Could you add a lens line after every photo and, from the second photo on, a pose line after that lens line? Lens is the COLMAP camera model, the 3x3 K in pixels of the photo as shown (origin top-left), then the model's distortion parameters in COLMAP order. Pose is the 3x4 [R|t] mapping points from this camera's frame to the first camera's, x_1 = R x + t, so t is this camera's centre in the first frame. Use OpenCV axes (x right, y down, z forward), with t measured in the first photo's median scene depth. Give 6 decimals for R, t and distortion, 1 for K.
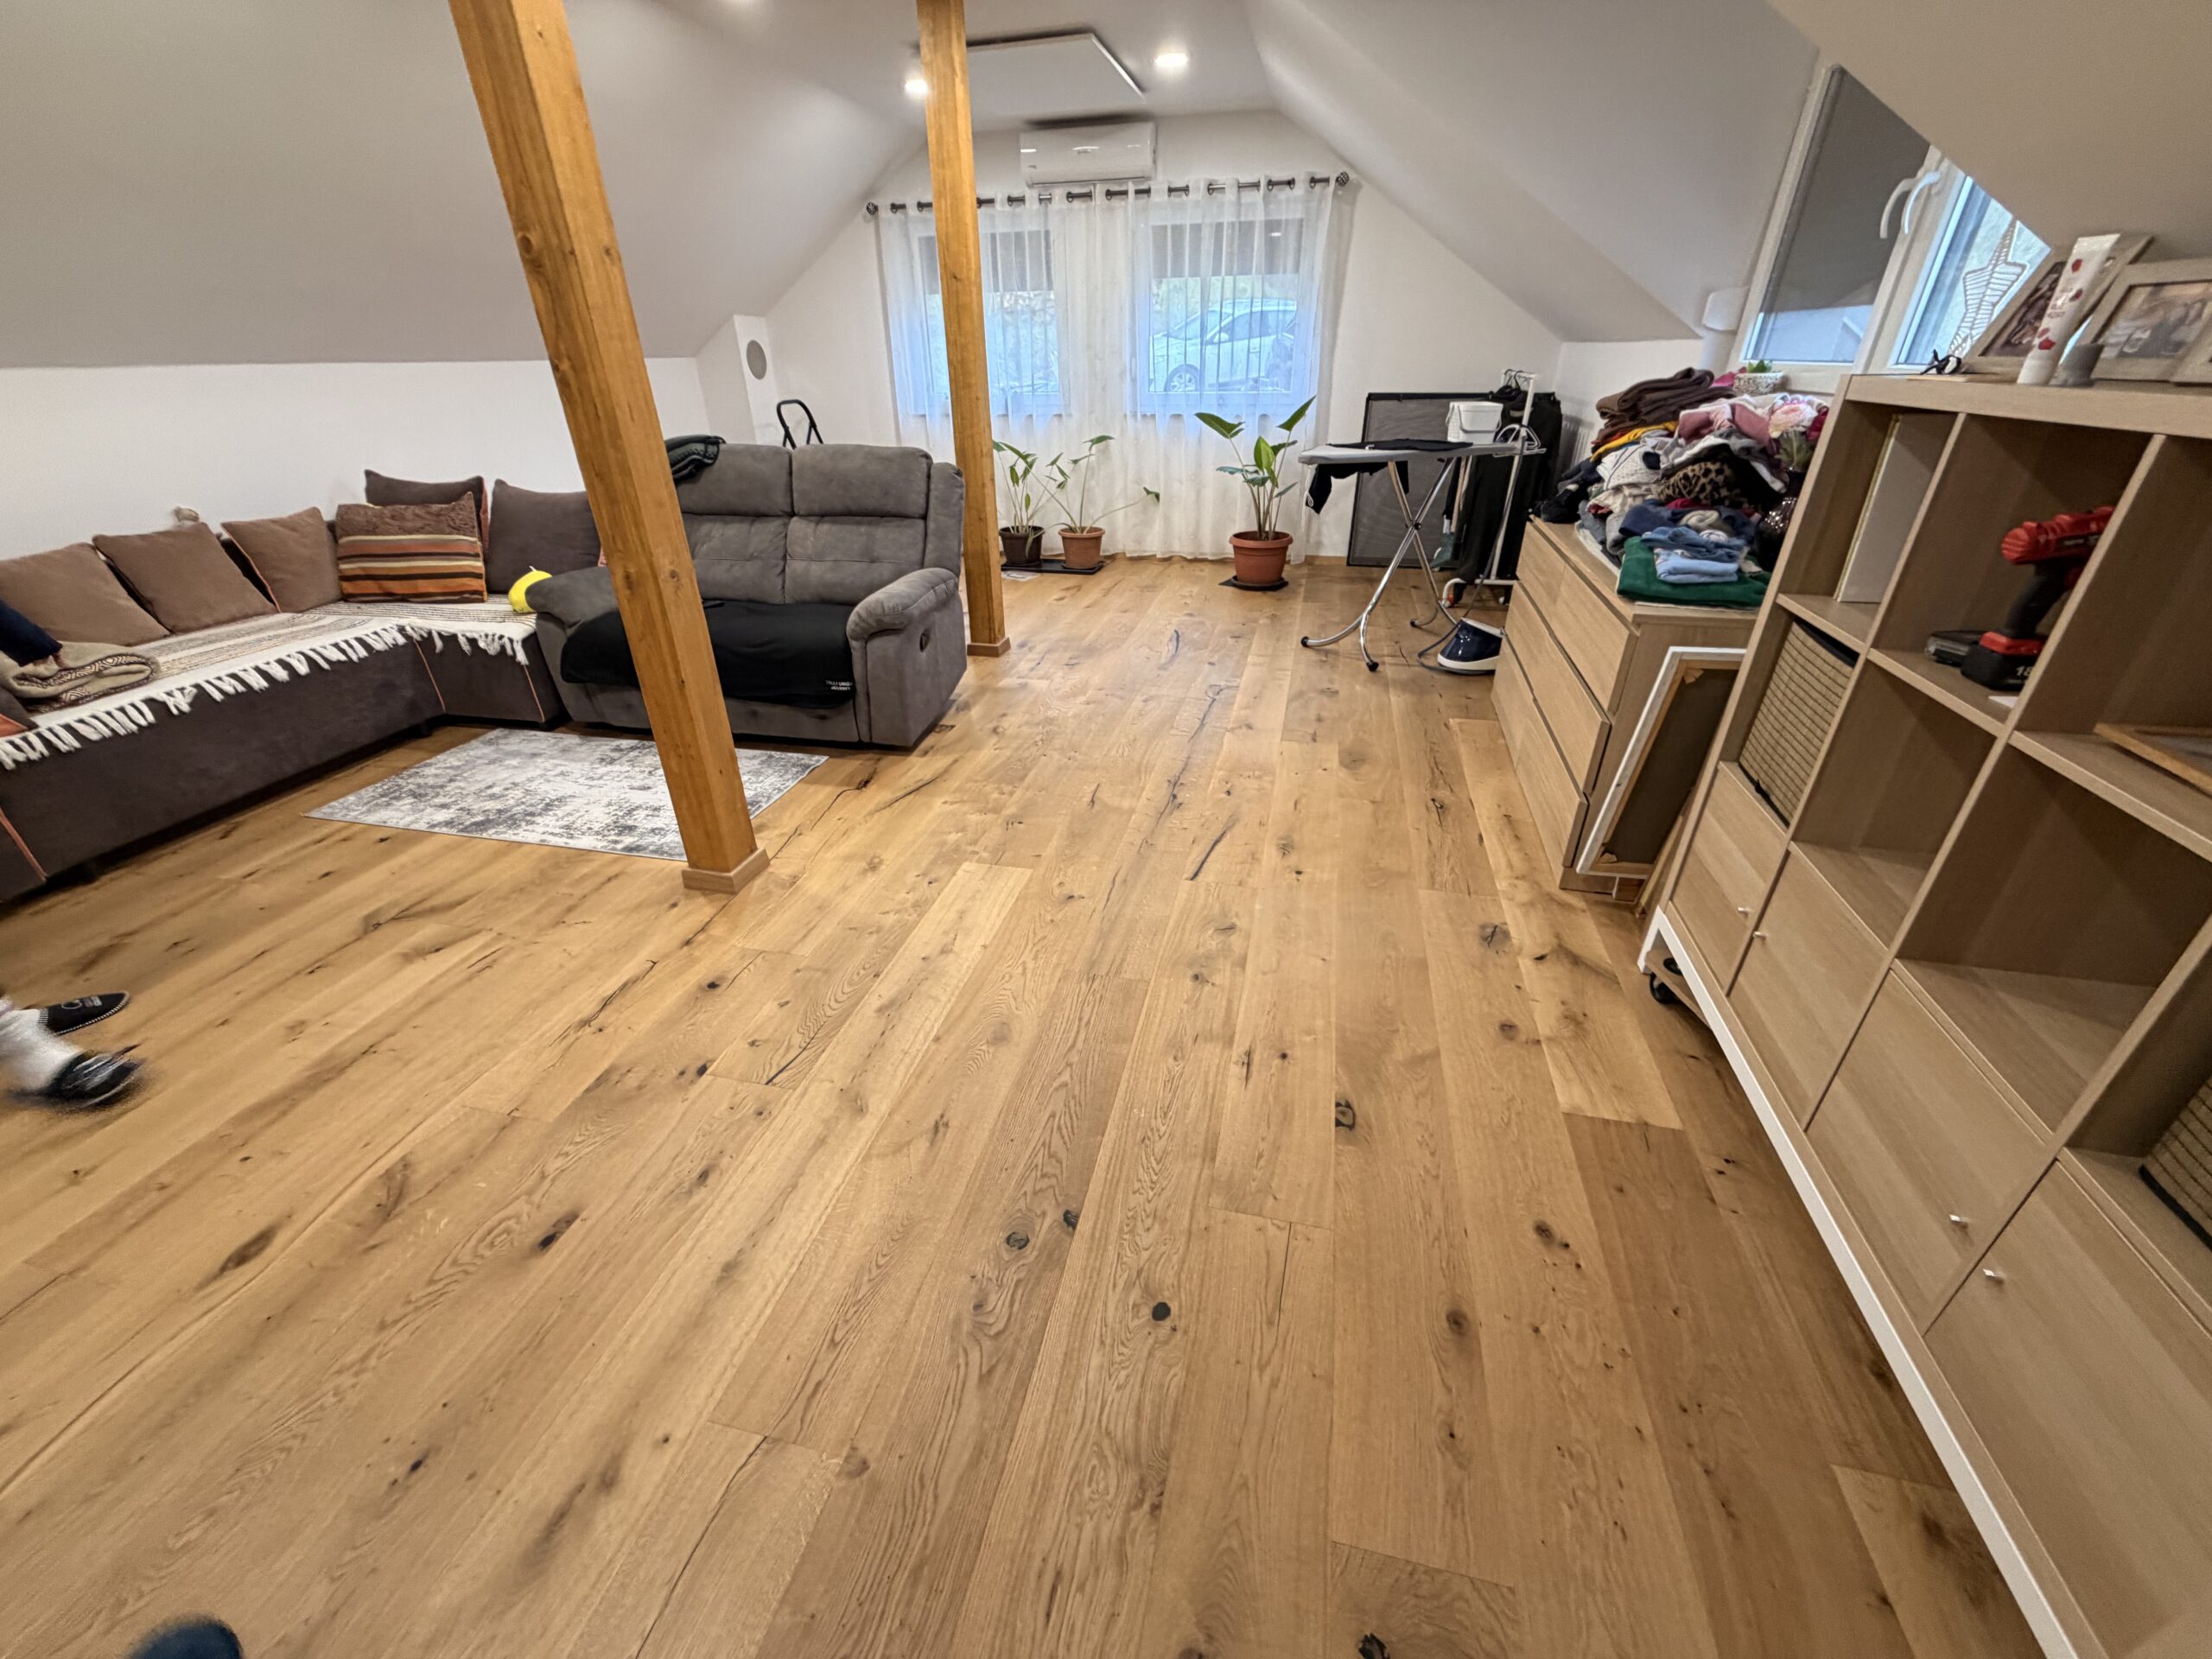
lens RADIAL K [[876.9, 0, 1105.6], [0, 876.9, 827.5], [0, 0, 1]] dist [-0.003058, 0.000676]
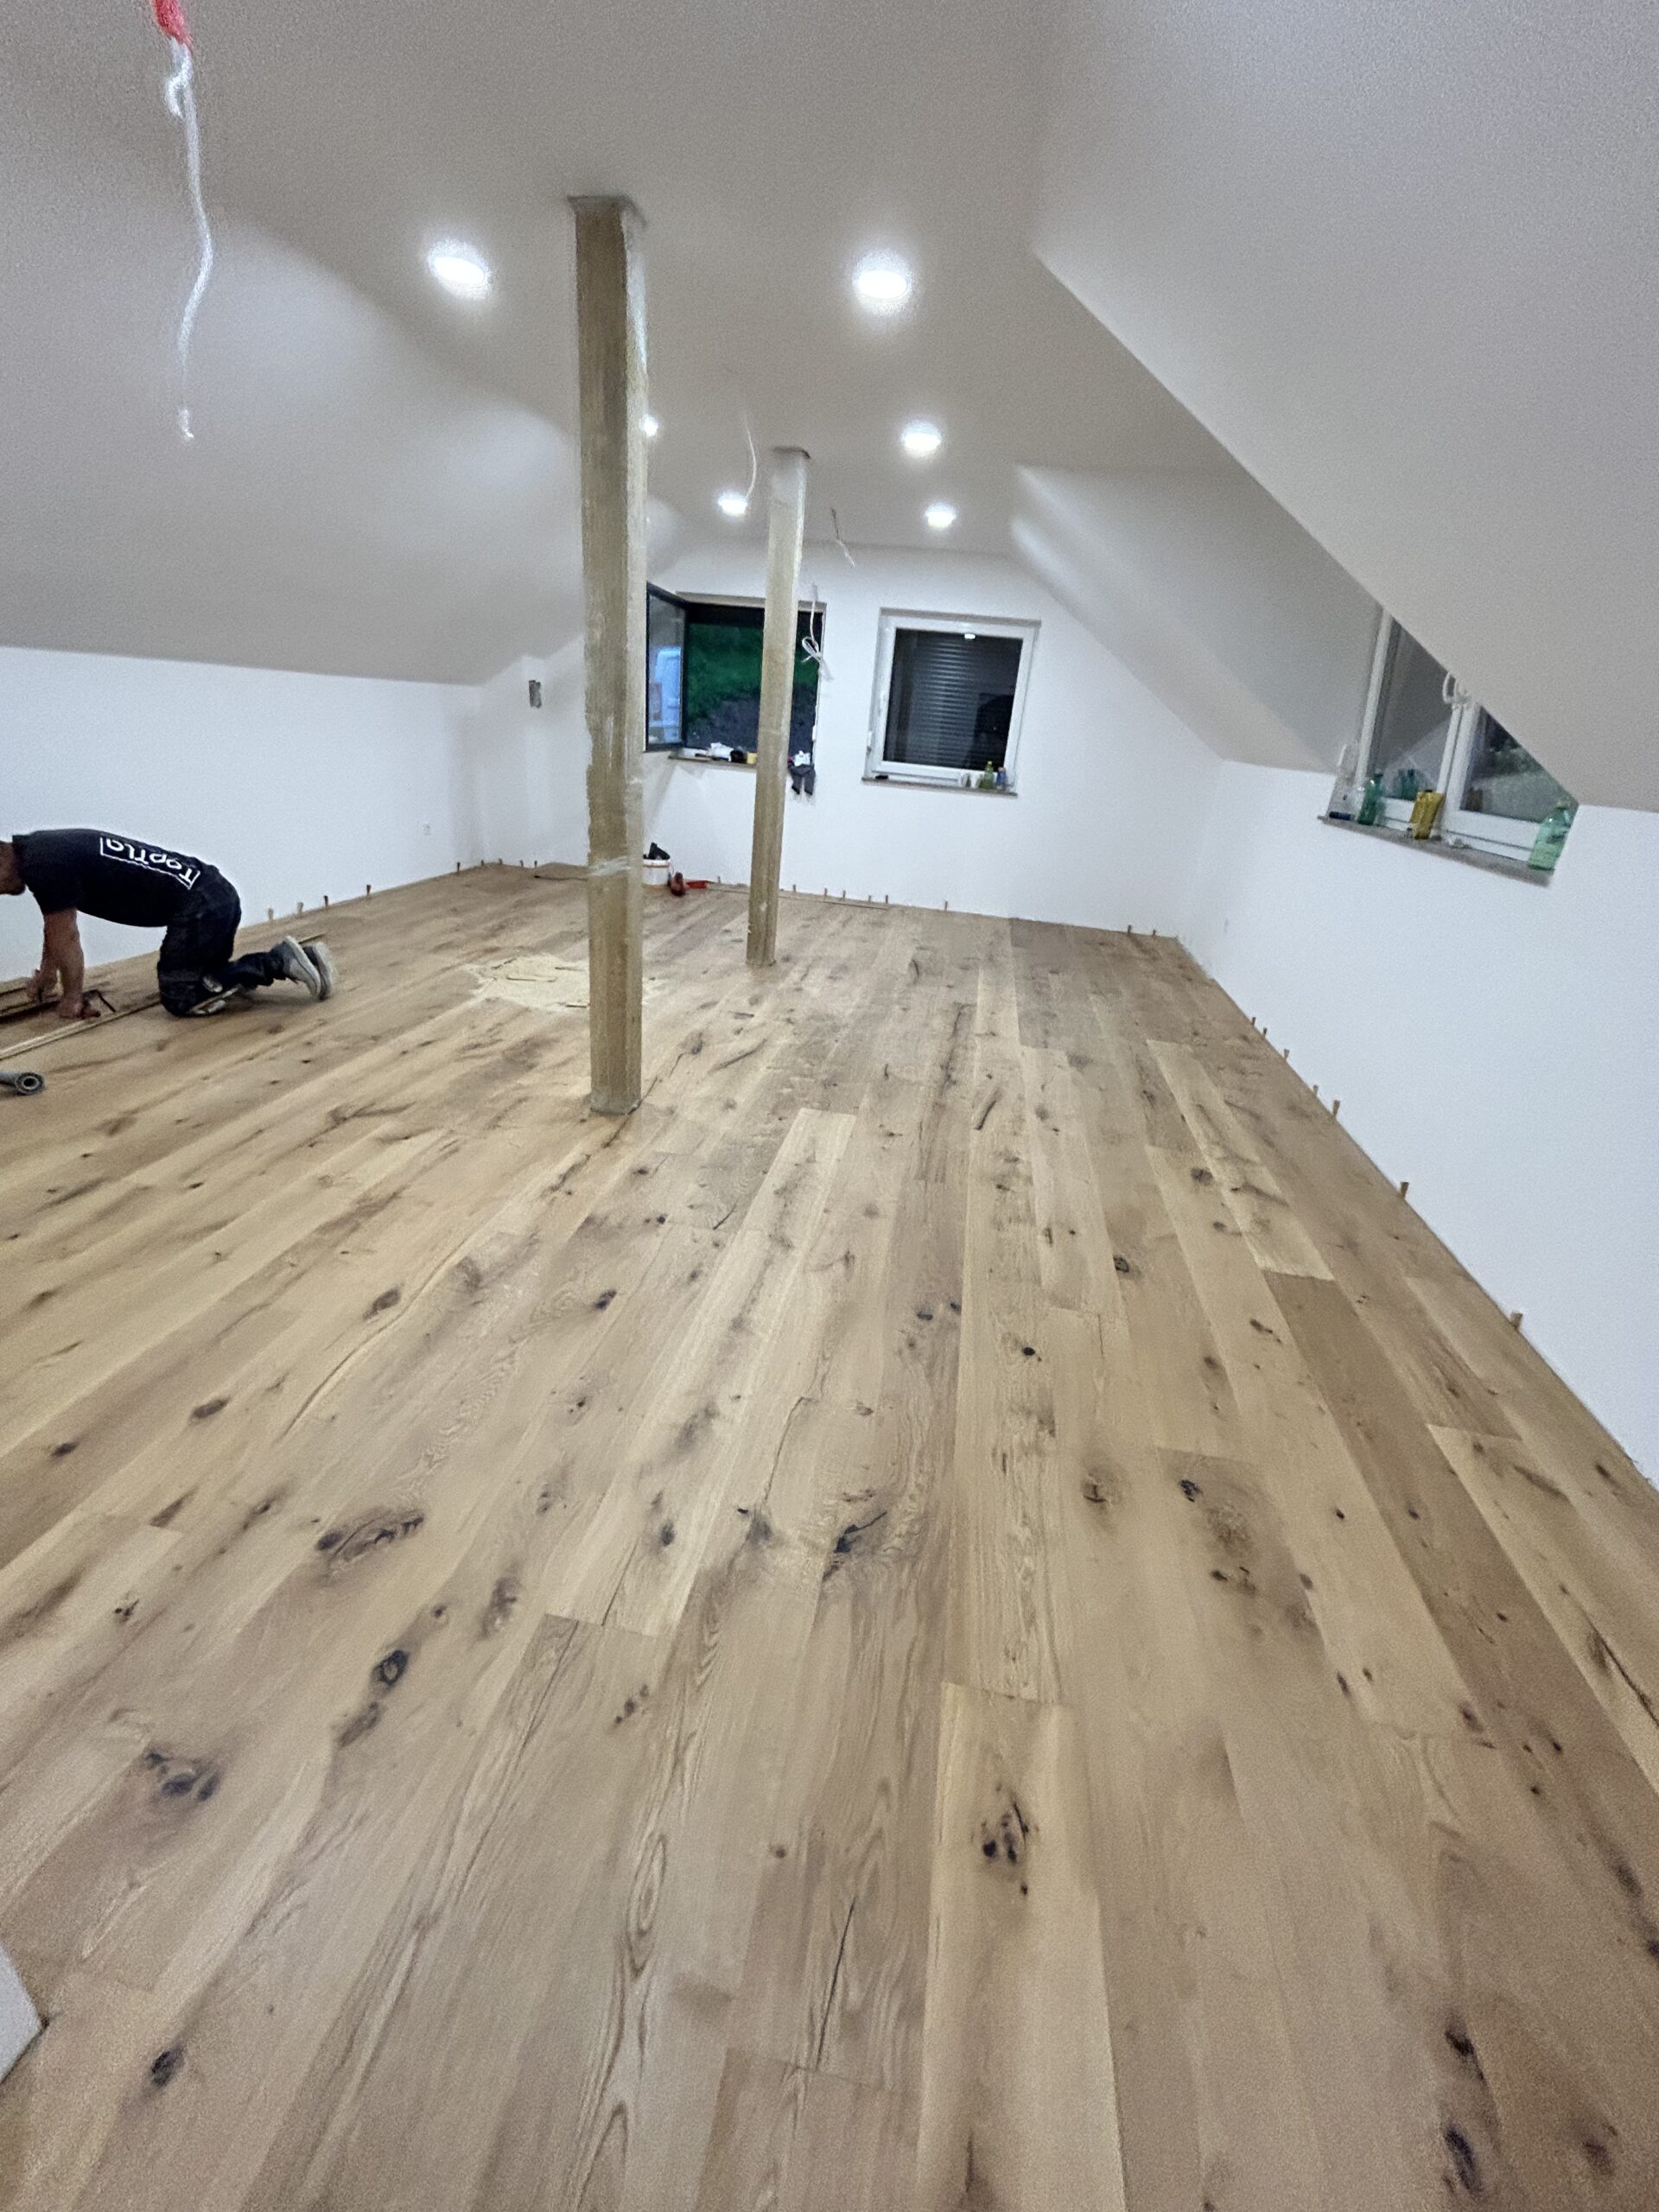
lens RADIAL K [[897.6, 0, 835.7], [0, 897.6, 1105.2], [0, 0, 1]] dist [-0.004732, -0.000203]
pose [[0.992020, 0.066543, 0.107093, -0.259805], [-0.057487, 0.994675, -0.085538, 0.149904], [-0.112215, 0.078698, 0.990563, -0.312297]]
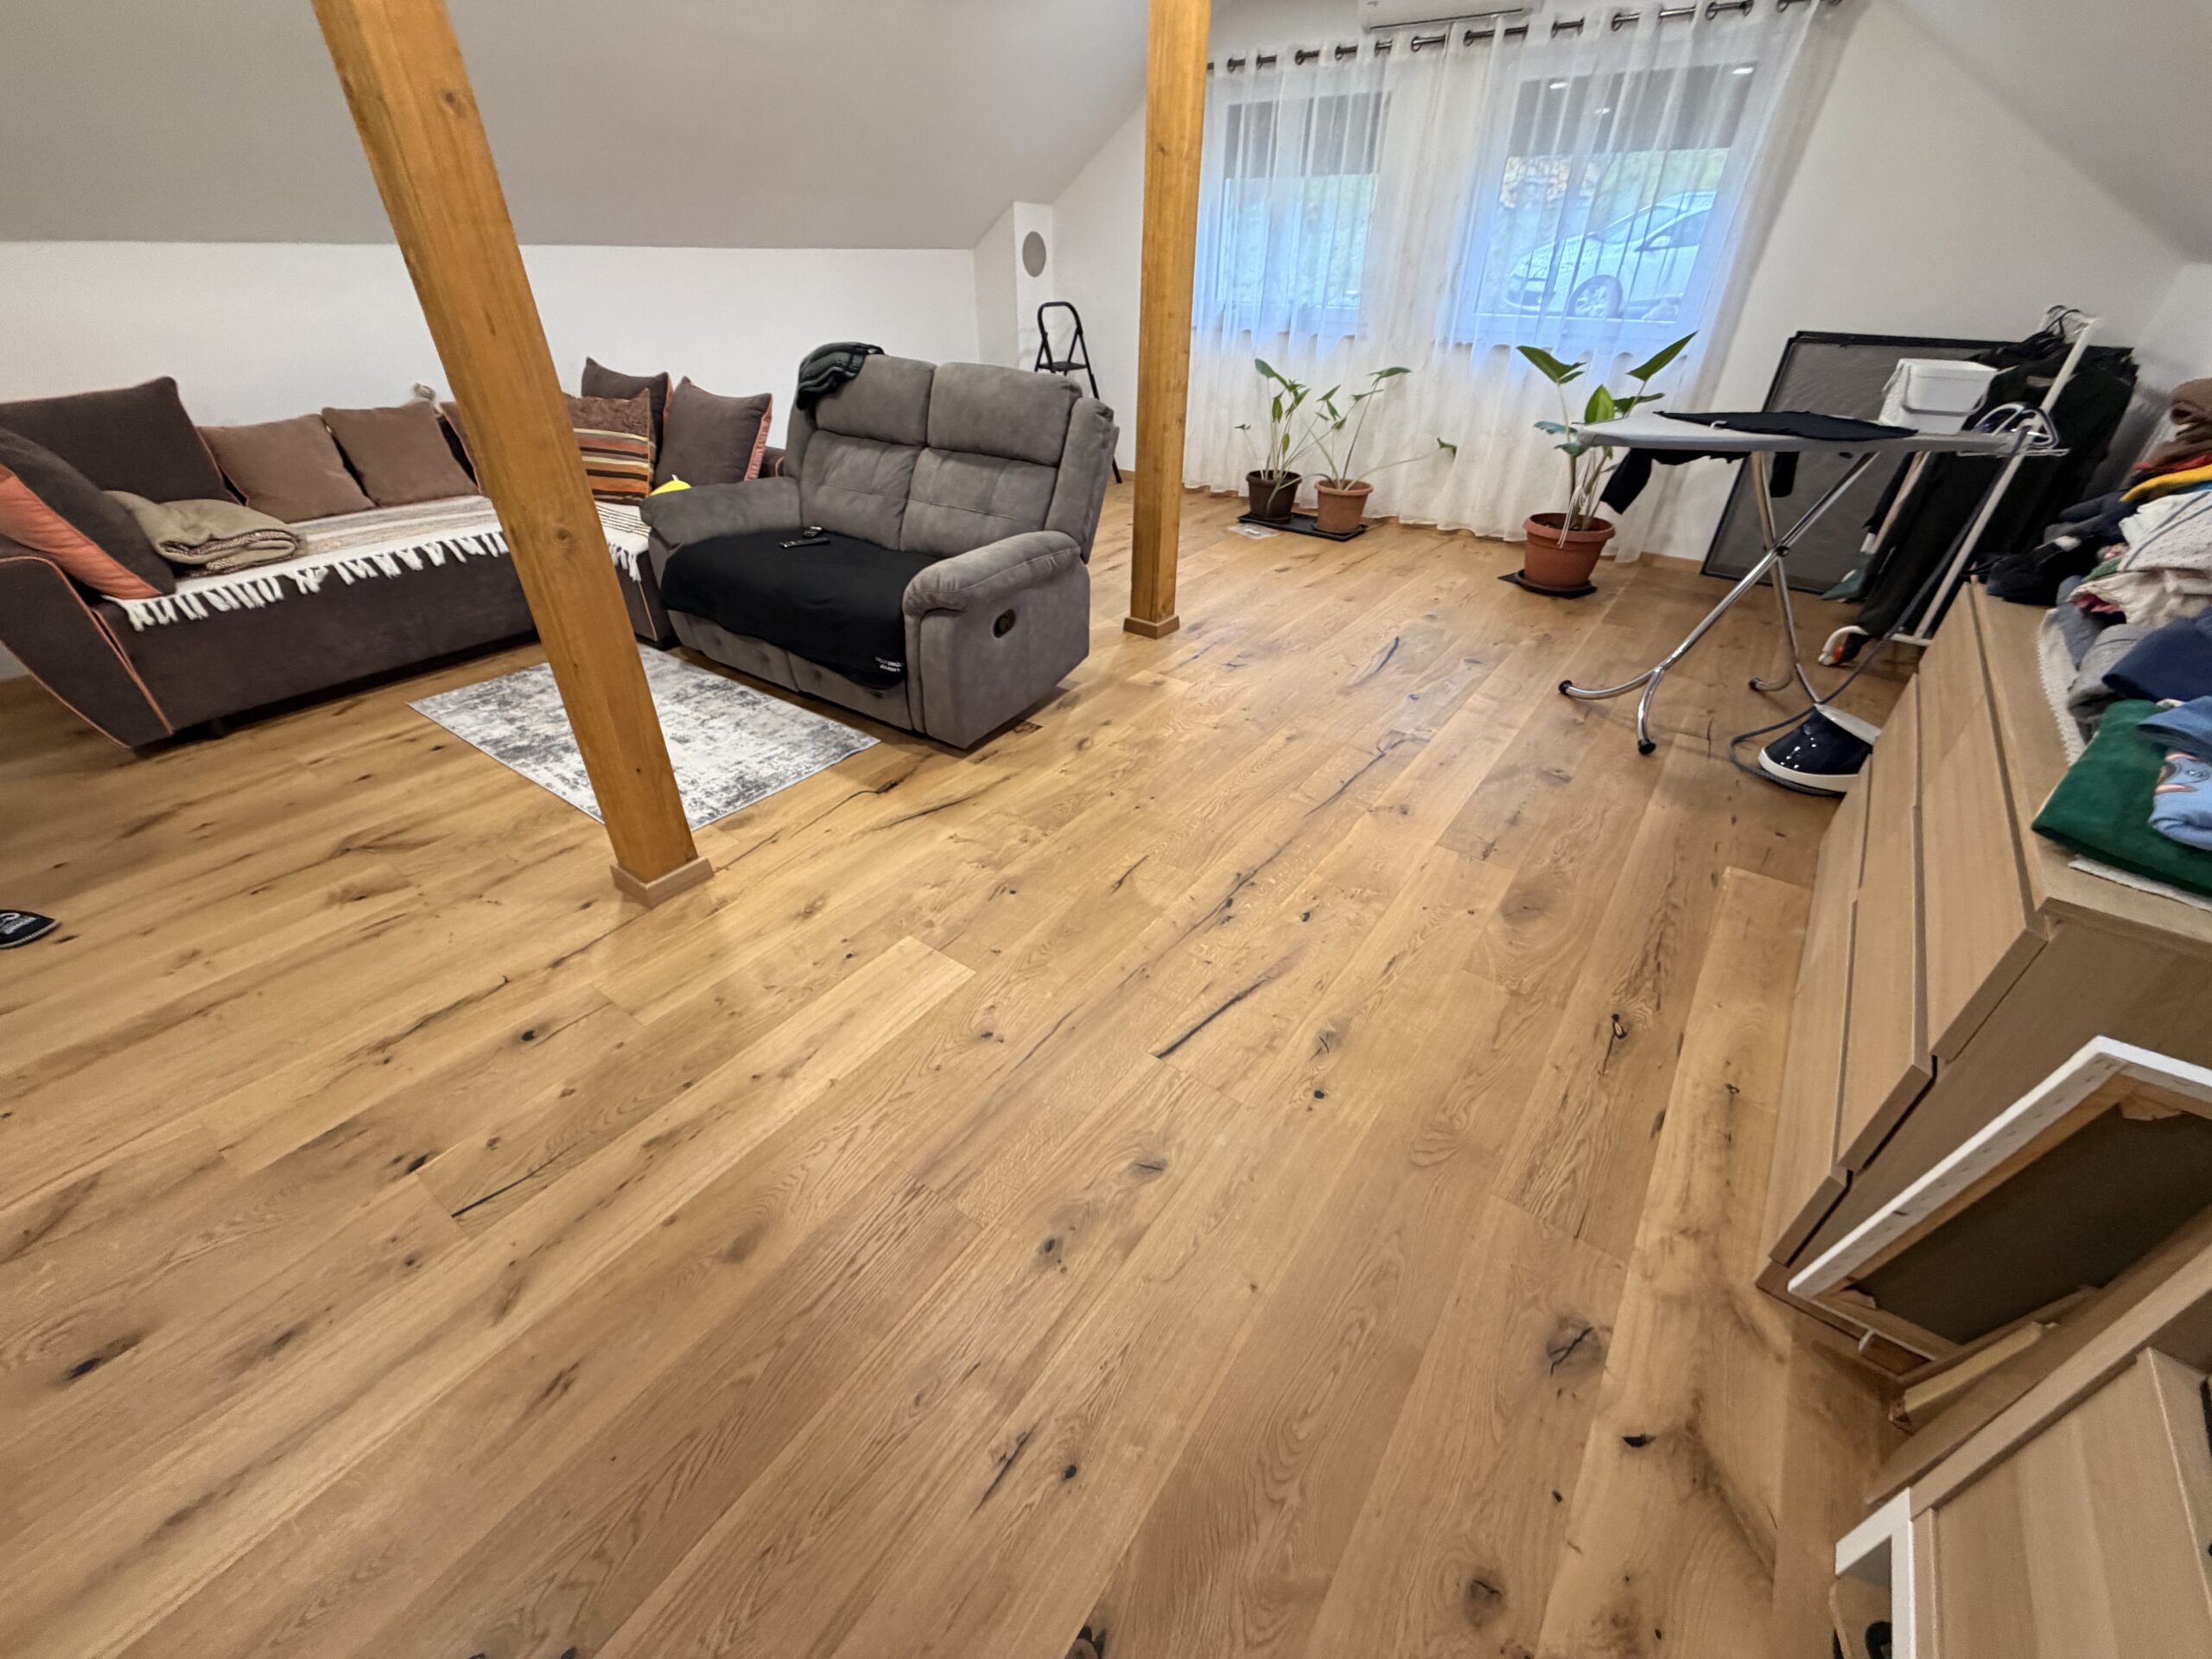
lens RADIAL K [[876.9, 0, 1107.6], [0, 876.9, 827.7], [0, 0, 1]] dist [-0.003058, 0.000676]
pose [[0.921152, 0.233304, -0.311527, 0.233271], [-0.205633, 0.971319, 0.119390, -0.191137], [0.330446, -0.045916, 0.942707, 0.335368]]
